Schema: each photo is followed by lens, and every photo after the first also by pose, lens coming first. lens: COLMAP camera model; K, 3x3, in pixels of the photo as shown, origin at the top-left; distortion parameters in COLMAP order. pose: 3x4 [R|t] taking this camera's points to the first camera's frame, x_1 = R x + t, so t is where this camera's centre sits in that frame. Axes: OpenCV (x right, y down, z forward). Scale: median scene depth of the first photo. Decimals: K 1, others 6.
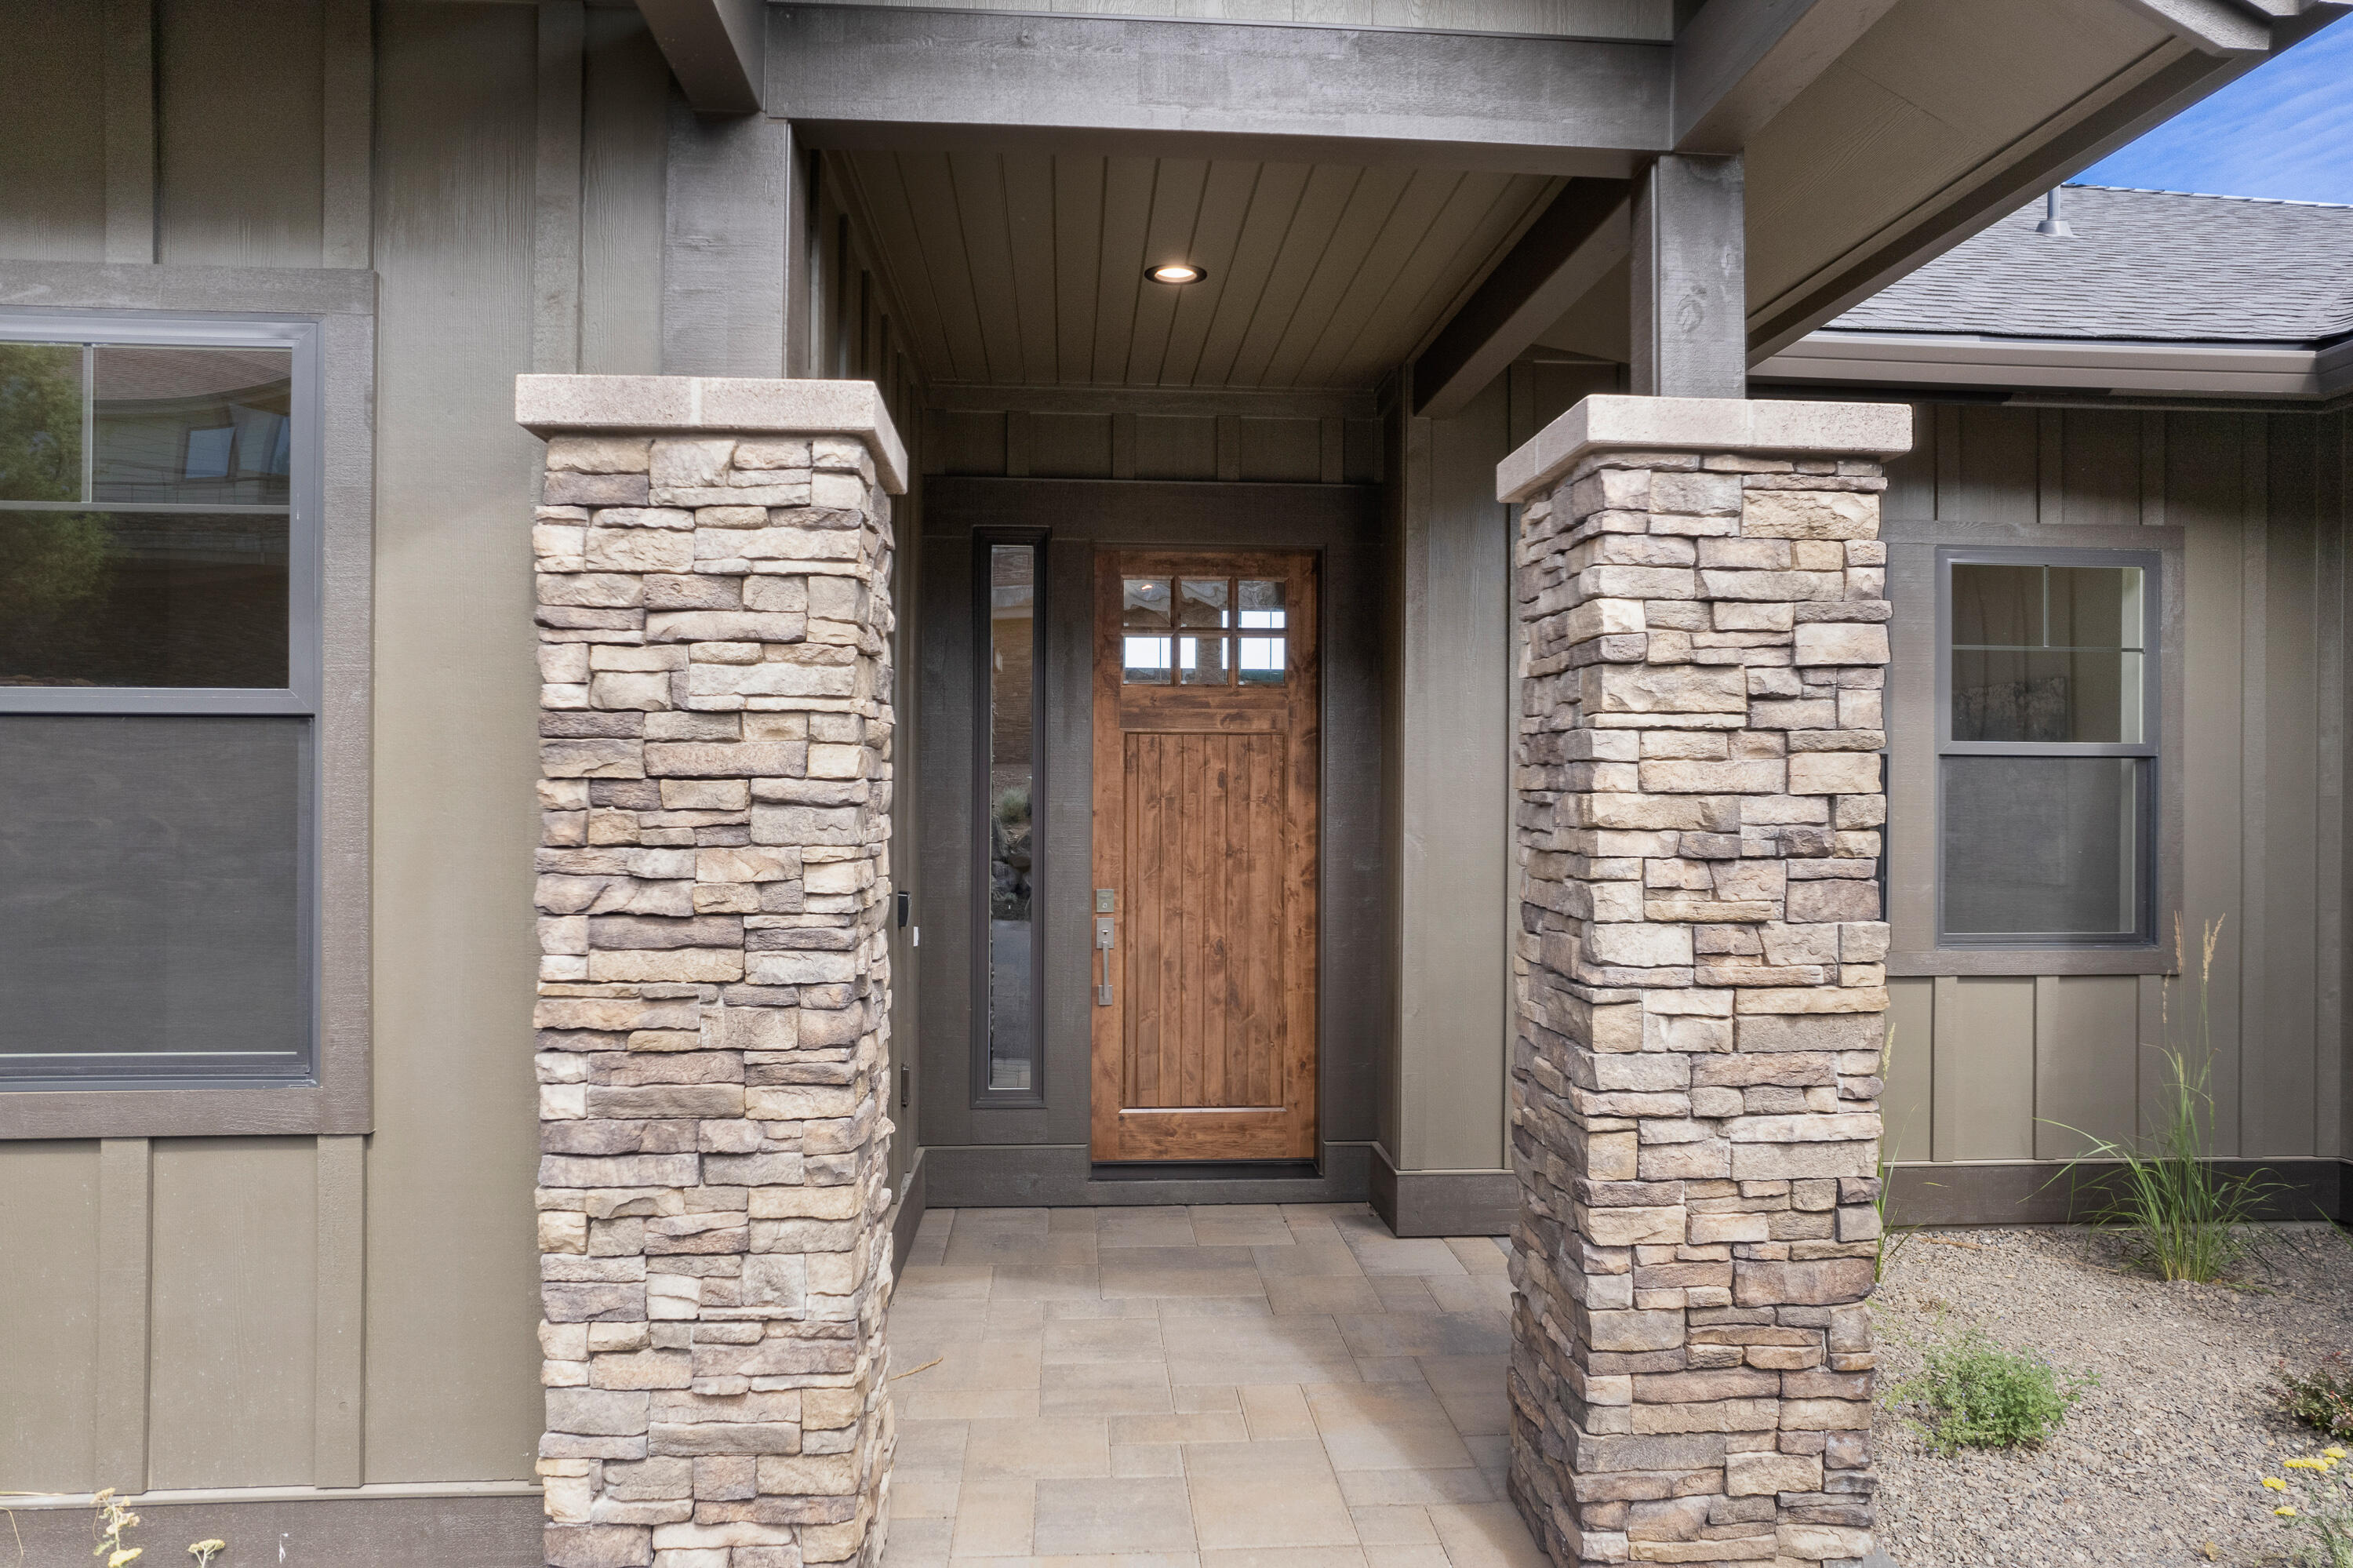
lens RADIAL K [[1510.1, 0, 1176.5], [0, 1510.1, 784.0], [0, 0, 1]] dist [-0.071371, 0.066294]
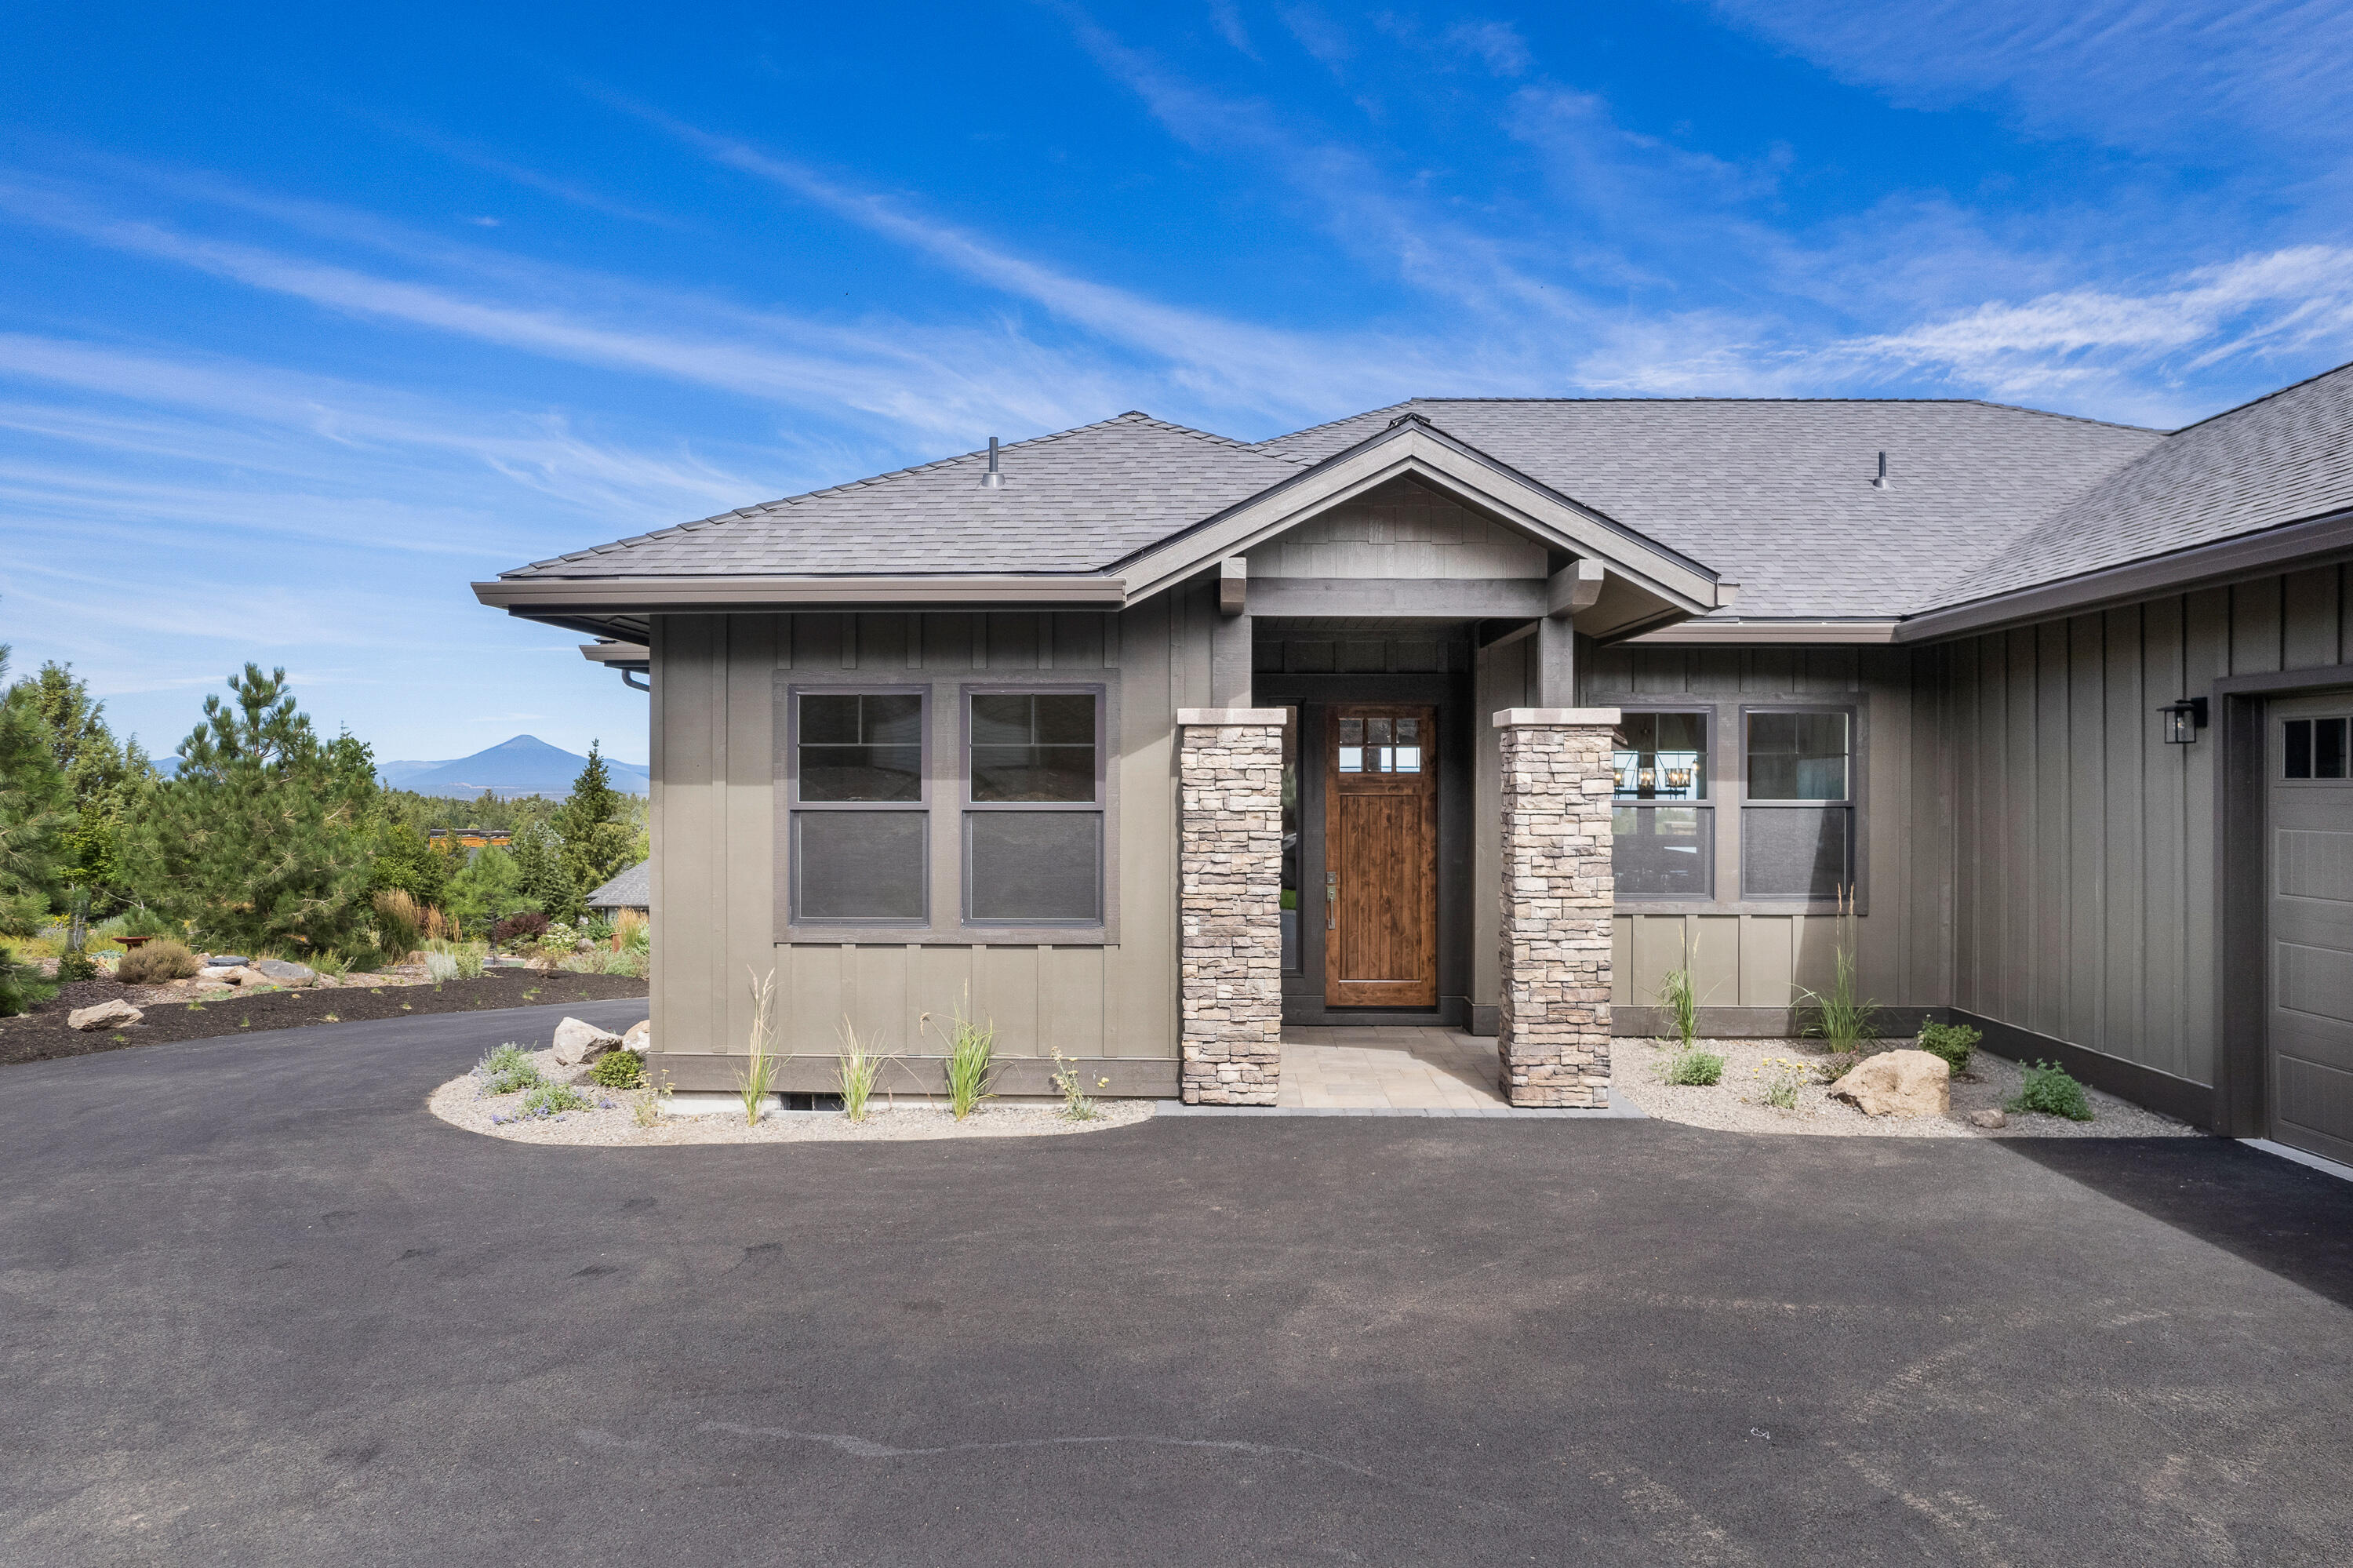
lens RADIAL K [[1510.1, 0, 1176.5], [0, 1510.1, 784.0], [0, 0, 1]] dist [-0.071371, 0.066294]
pose [[0.995056, -0.003933, -0.099234, -0.108076], [0.003847, 0.999992, -0.001052, -0.098563], [0.099237, 0.000665, 0.995064, -2.151812]]
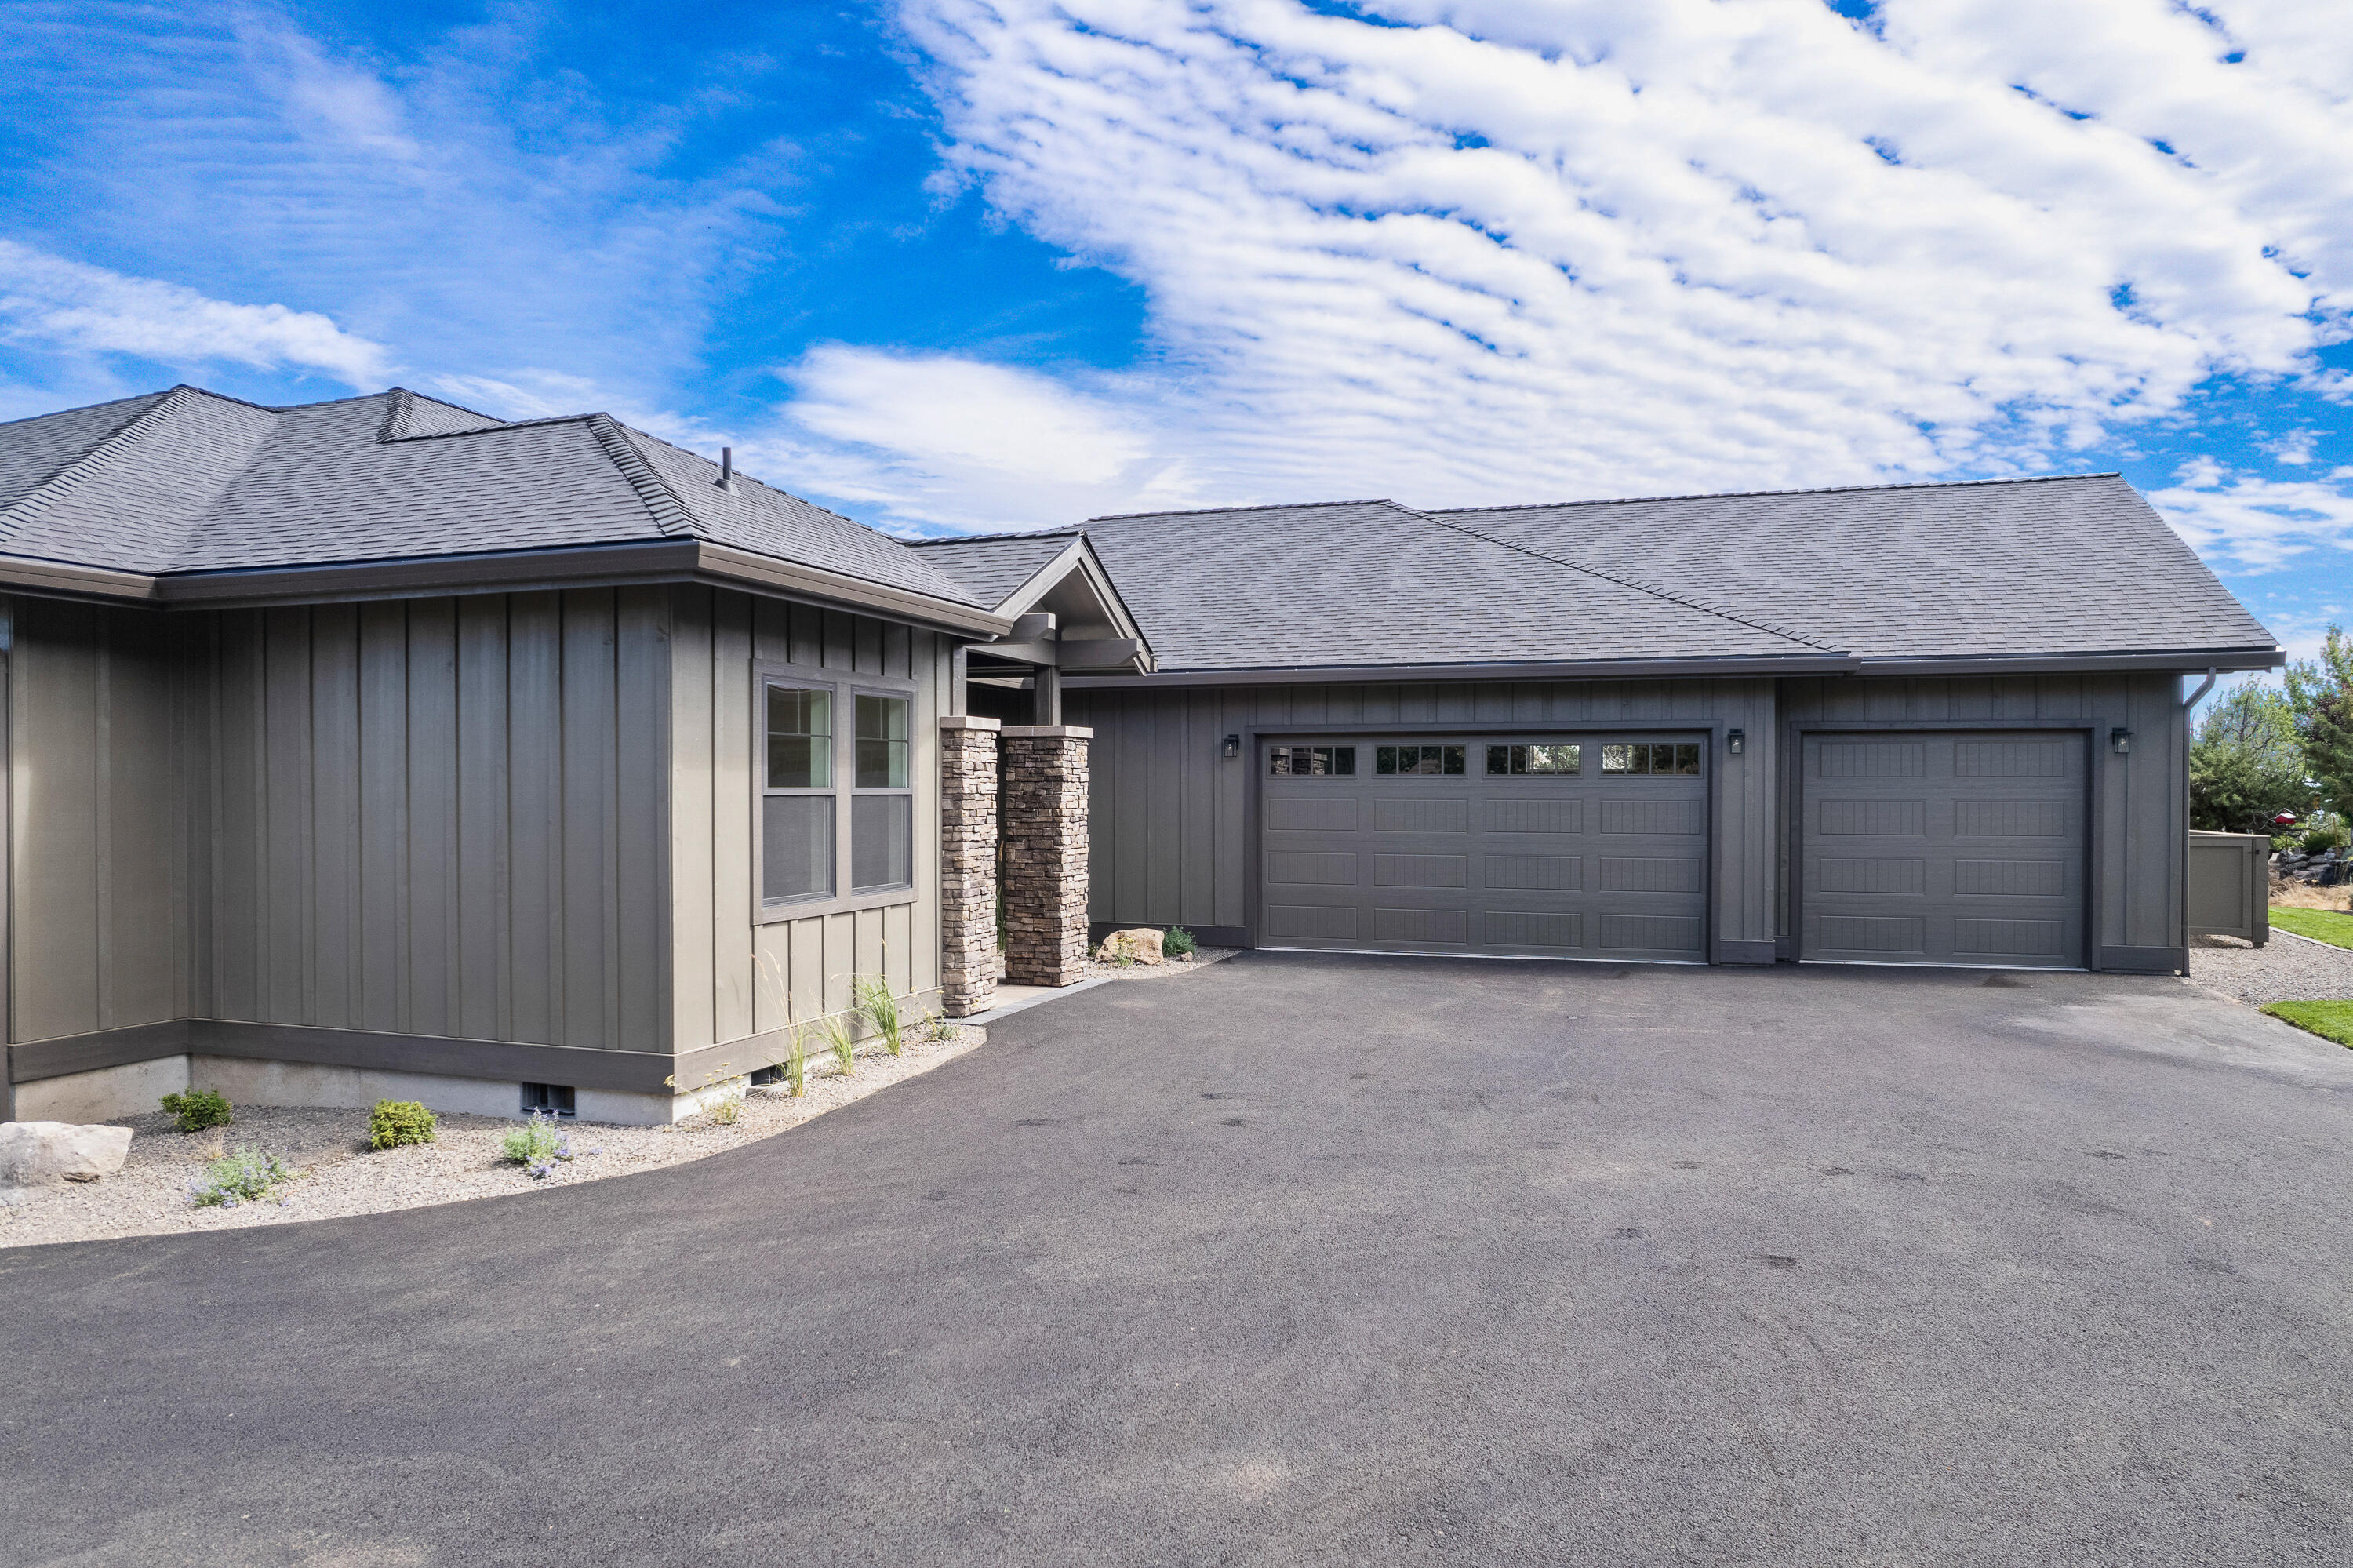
lens RADIAL K [[1545.6, 0, 1140.1], [0, 1545.6, 789.5], [0, 0, 1]] dist [-0.067580, 0.073092]
pose [[0.400025, -0.006313, 0.916482, -4.028554], [-0.006617, 0.999930, 0.009776, -0.102526], [-0.916480, -0.009975, 0.399956, -1.160029]]
